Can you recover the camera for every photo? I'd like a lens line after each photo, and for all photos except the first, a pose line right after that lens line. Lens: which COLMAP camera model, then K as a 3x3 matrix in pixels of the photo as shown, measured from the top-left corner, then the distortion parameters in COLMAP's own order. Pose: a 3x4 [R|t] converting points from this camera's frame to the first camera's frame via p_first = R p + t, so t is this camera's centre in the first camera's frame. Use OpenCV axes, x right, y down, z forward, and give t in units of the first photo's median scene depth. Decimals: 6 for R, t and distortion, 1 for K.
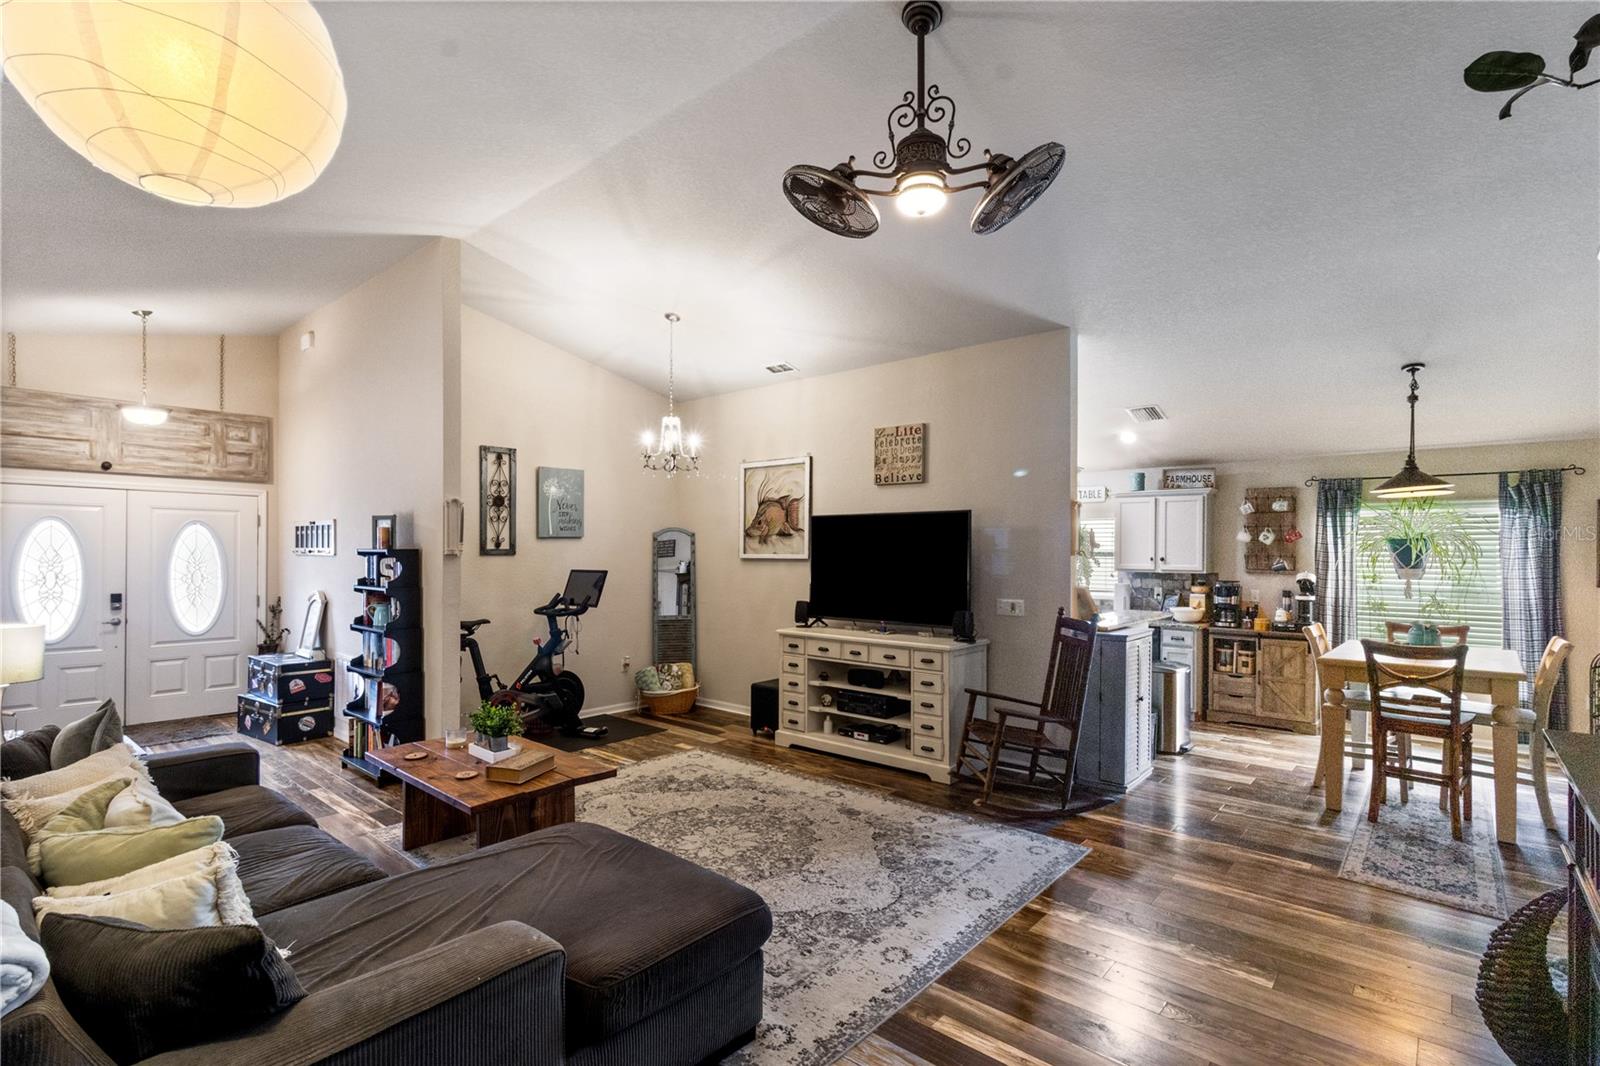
lens RADIAL K [[752.5, 0, 801.6], [0, 752.5, 551.1], [0, 0, 1]] dist [0.002209, 0.000218]
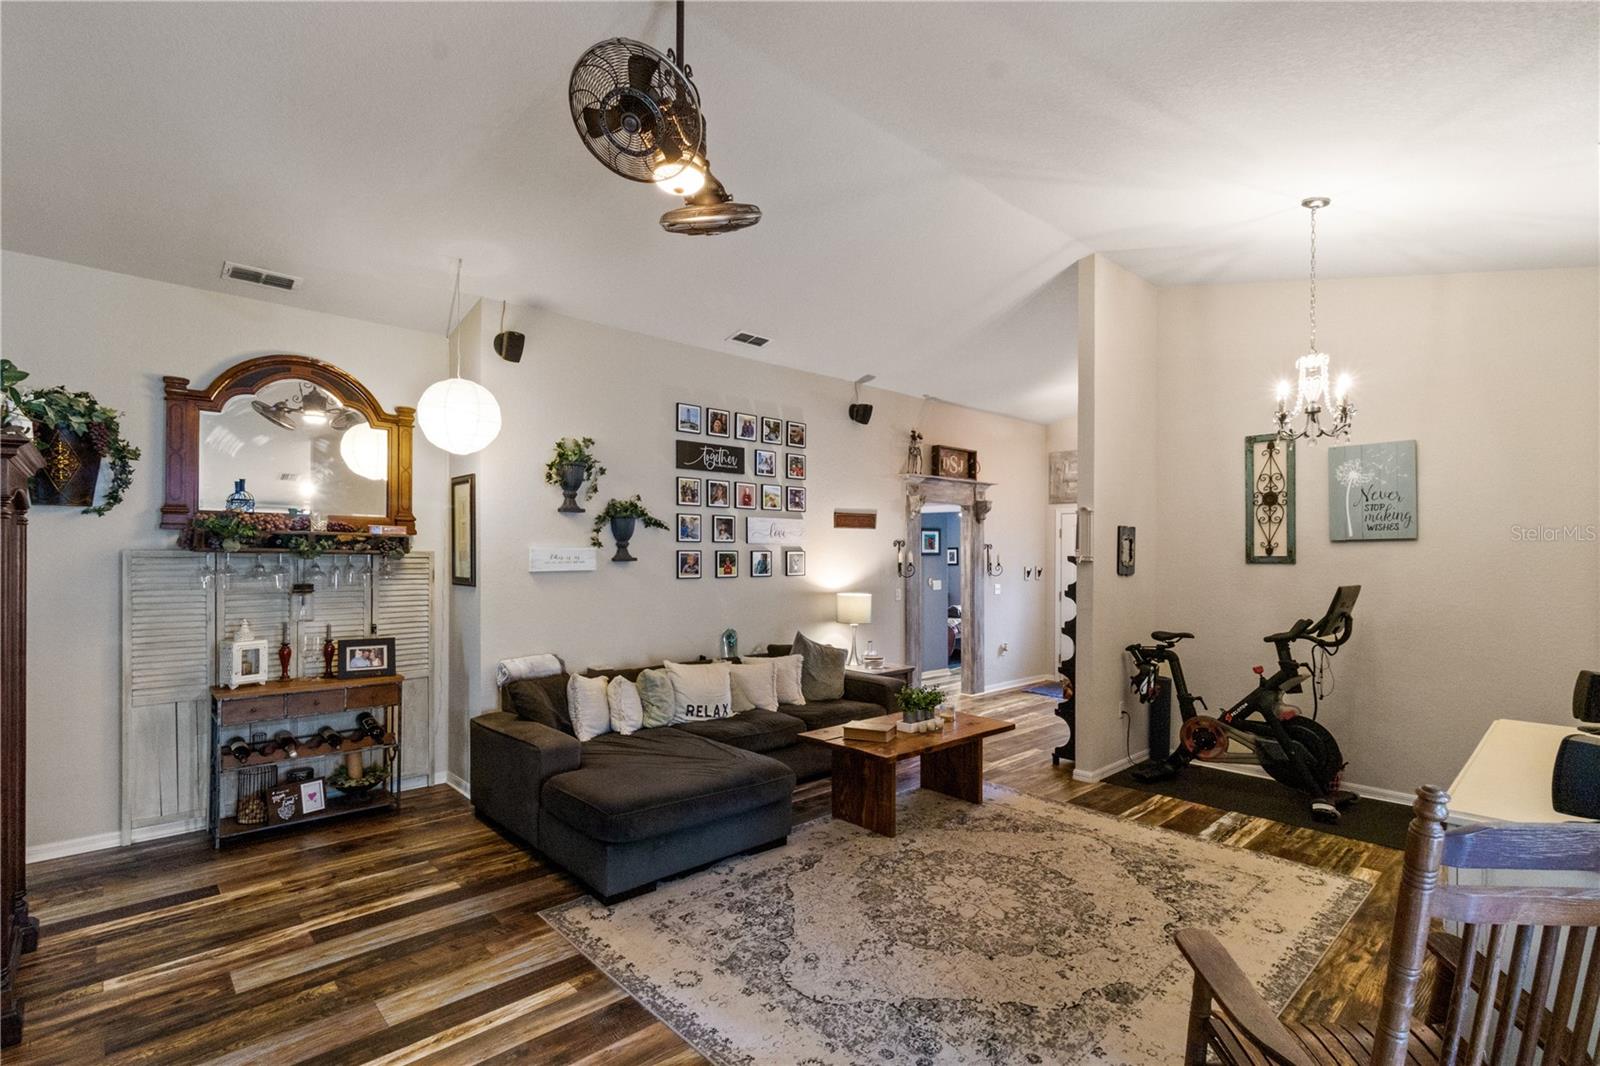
lens RADIAL K [[752.5, 0, 794.7], [0, 752.5, 552.8], [0, 0, 1]] dist [0.002209, 0.000218]
pose [[-0.114039, -0.006294, -0.993456, 0.493556], [-0.004986, 0.999971, -0.005763, 0.001069], [0.993464, 0.004296, -0.114067, 0.578886]]
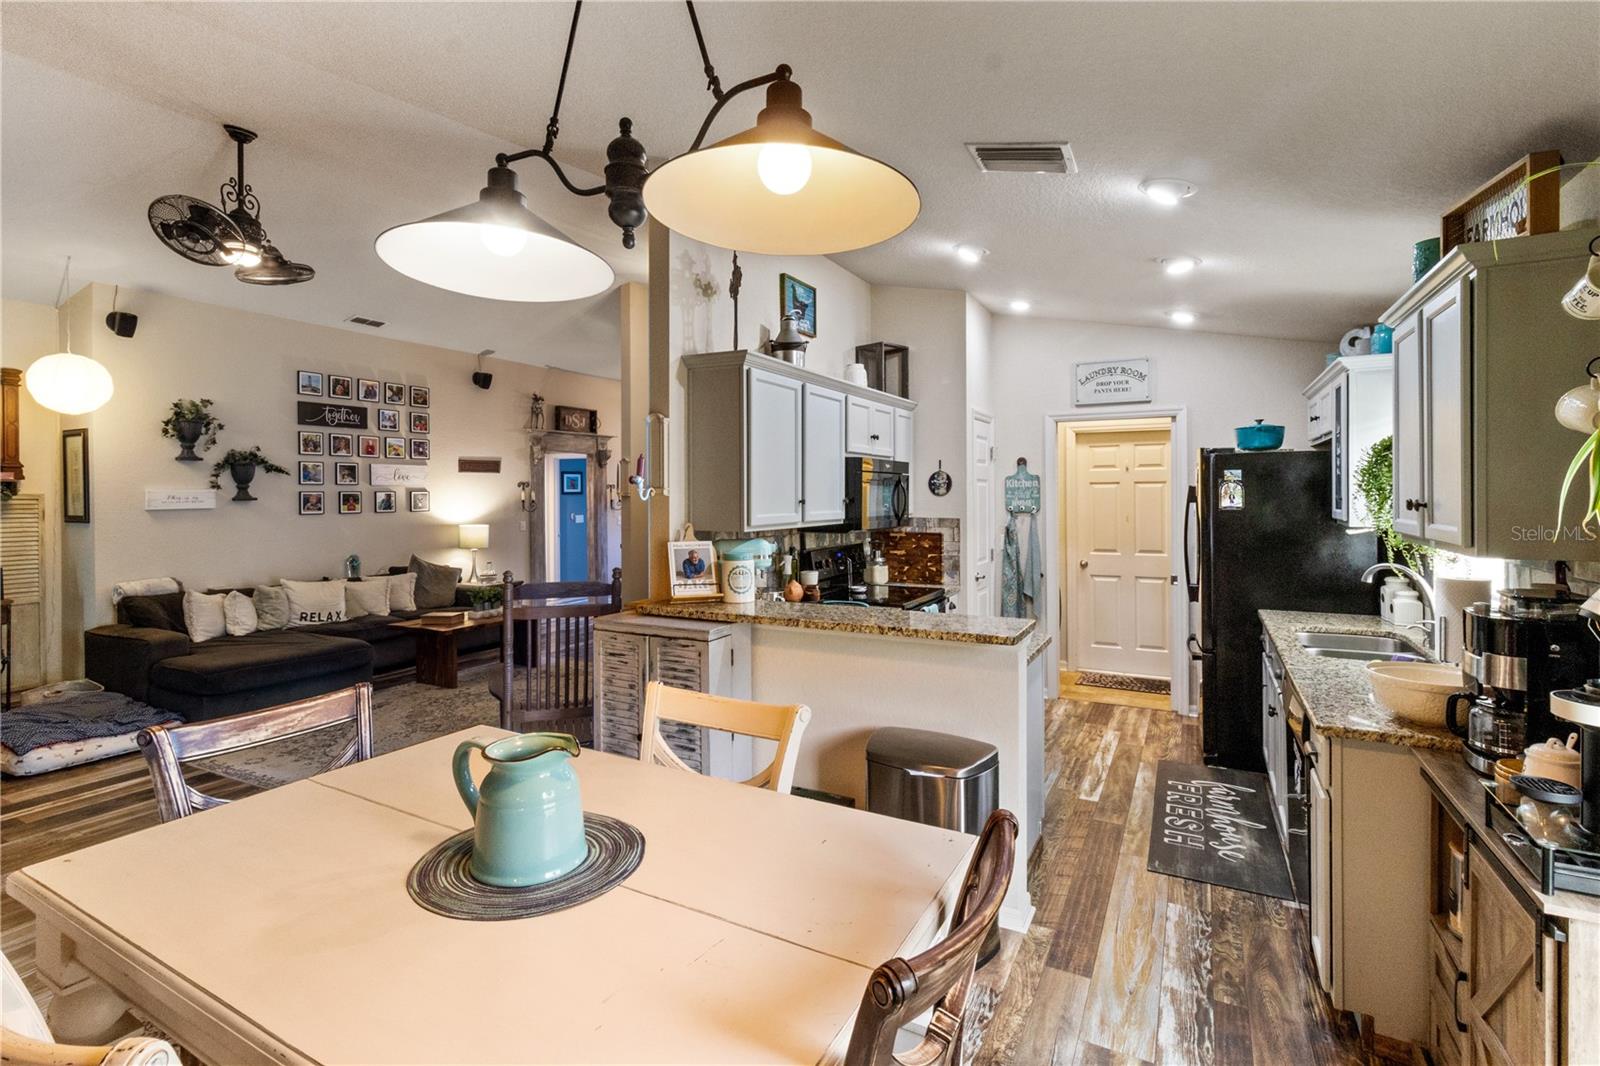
lens RADIAL K [[752.5, 0, 801.8], [0, 752.5, 495.9], [0, 0, 1]] dist [0.002209, 0.000218]
pose [[0.226809, -0.002894, -0.973935, 0.859830], [0.005839, 0.999982, -0.001612, 0.006506], [0.973922, -0.005321, 0.226822, 0.805257]]
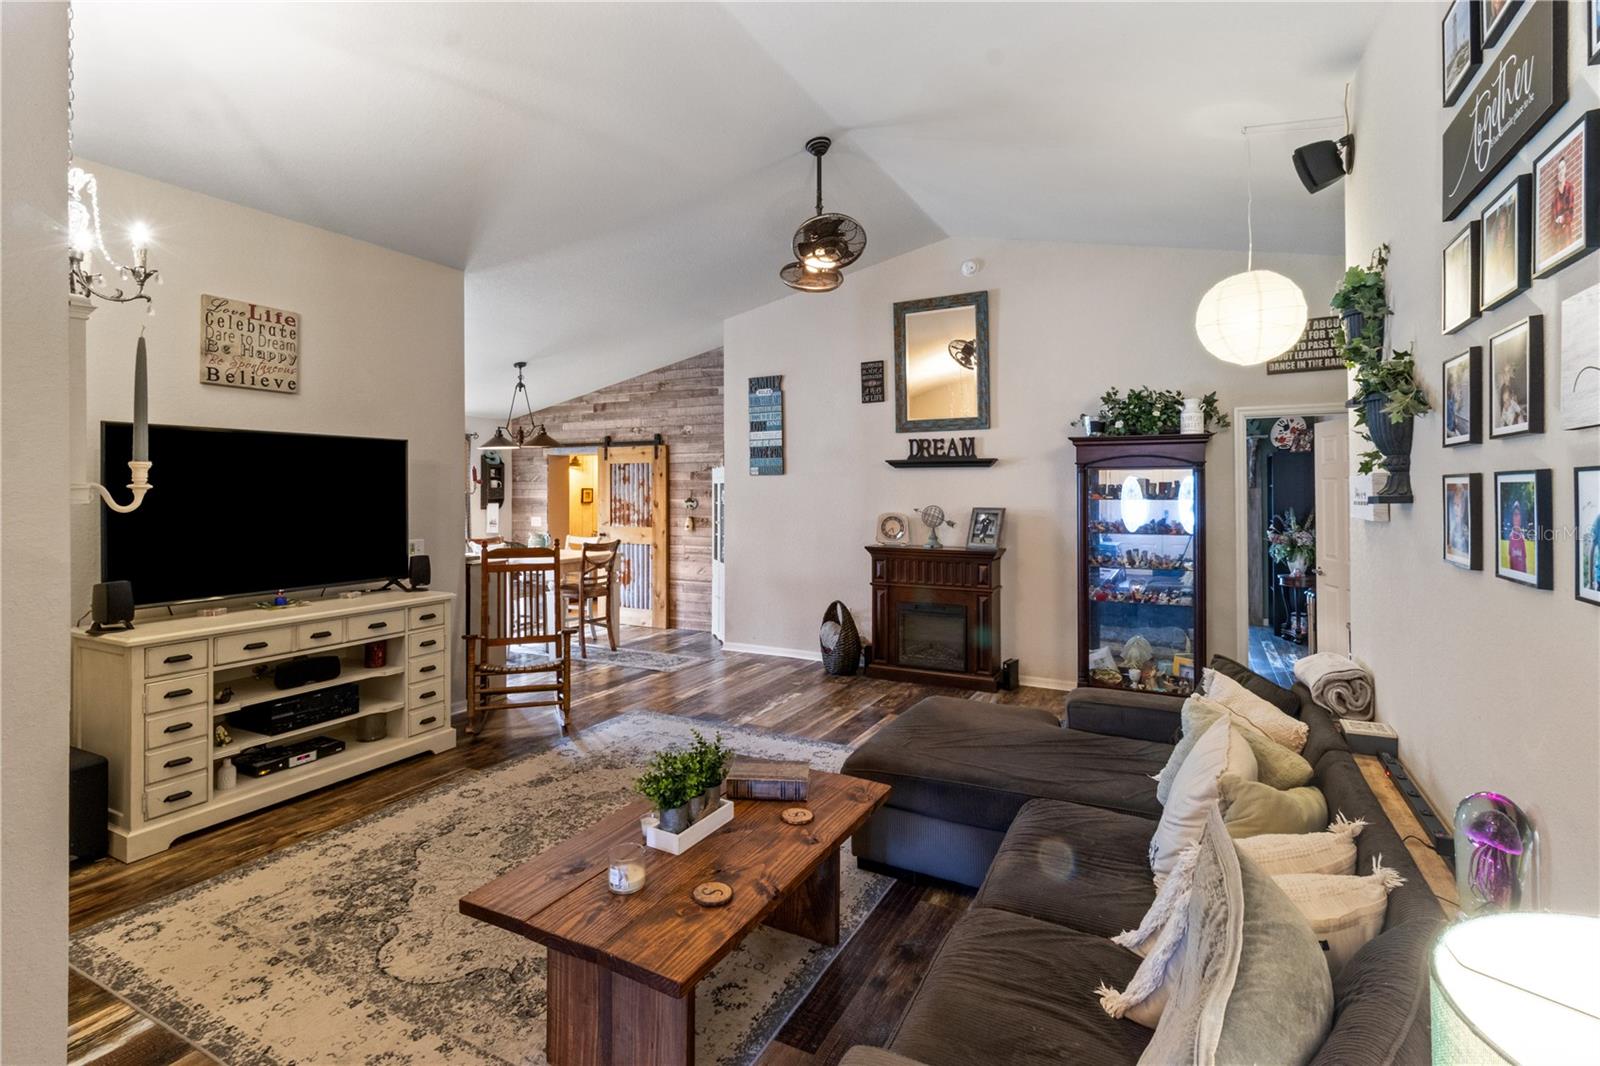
lens RADIAL K [[752.5, 0, 799.2], [0, 752.5, 484.4], [0, 0, 1]] dist [0.002209, 0.000218]
pose [[-0.230883, 0.001757, 0.972980, -0.623628], [-0.000707, 0.999998, -0.001974, -0.001764], [-0.972981, -0.001144, -0.230881, 0.650015]]
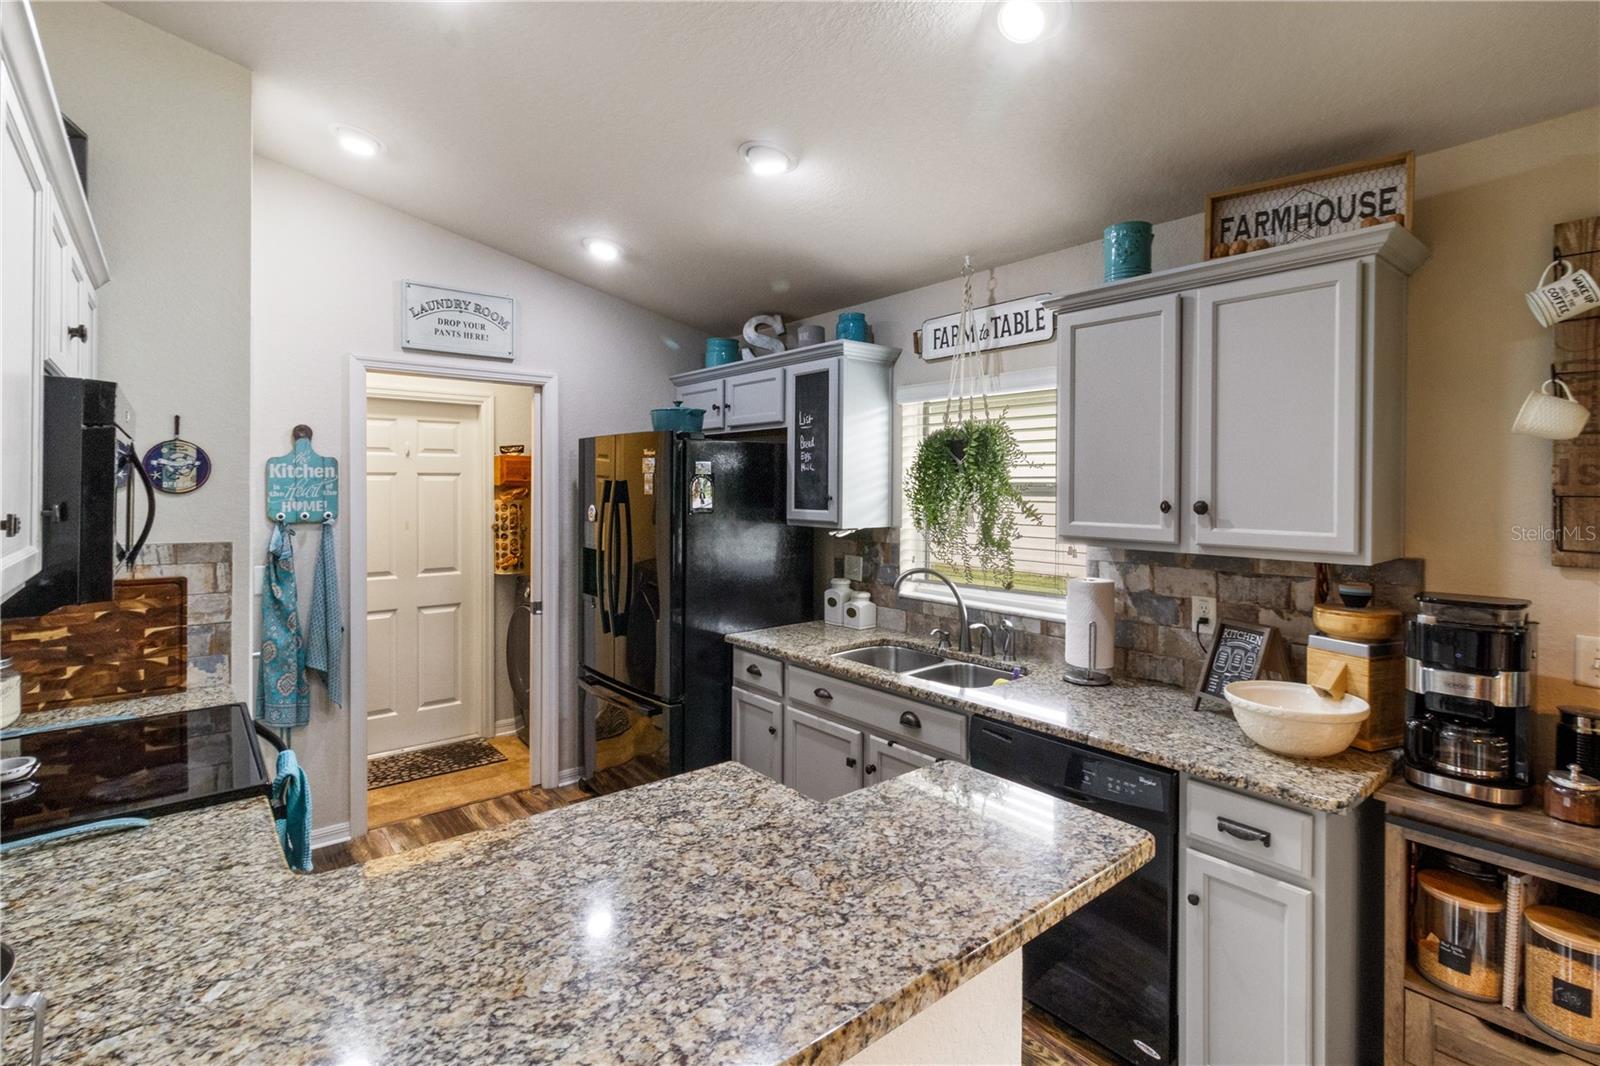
lens RADIAL K [[752.5, 0, 800.5], [0, 752.5, 489.5], [0, 0, 1]] dist [0.002209, 0.000218]
pose [[0.986348, -0.001823, -0.164664, 0.446199], [0.002428, 0.999991, 0.003472, 0.002683], [0.164656, -0.003824, 0.986344, 0.824031]]
